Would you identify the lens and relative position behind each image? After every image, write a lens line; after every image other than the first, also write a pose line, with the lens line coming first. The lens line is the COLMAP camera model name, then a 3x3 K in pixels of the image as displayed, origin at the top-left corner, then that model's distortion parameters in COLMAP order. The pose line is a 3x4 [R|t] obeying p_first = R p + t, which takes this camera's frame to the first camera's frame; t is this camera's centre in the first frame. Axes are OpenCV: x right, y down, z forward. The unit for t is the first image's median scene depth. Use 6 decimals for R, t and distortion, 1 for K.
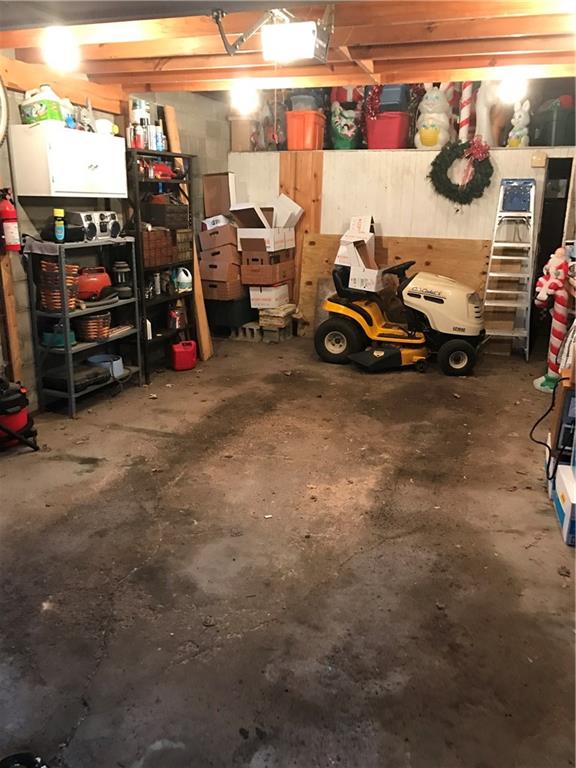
lens RADIAL K [[628.1, 0, 289.9], [0, 628.1, 376.5], [0, 0, 1]] dist [0.023017, -0.002531]
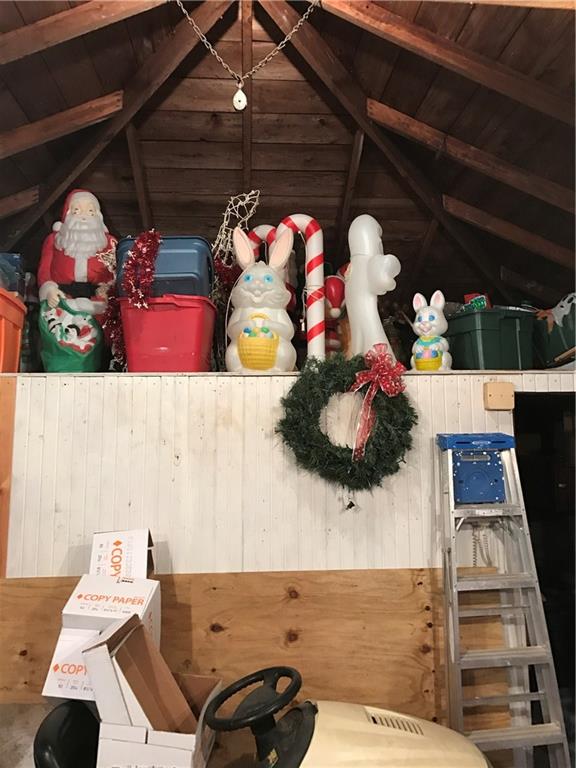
lens RADIAL K [[628.1, 0, 289.9], [0, 628.1, 376.5], [0, 0, 1]] dist [0.023017, -0.002531]
pose [[0.911882, 0.021162, 0.409906, 0.048433], [0.136592, 0.926103, -0.351676, -0.194015], [-0.387058, 0.376676, 0.841606, 0.604627]]
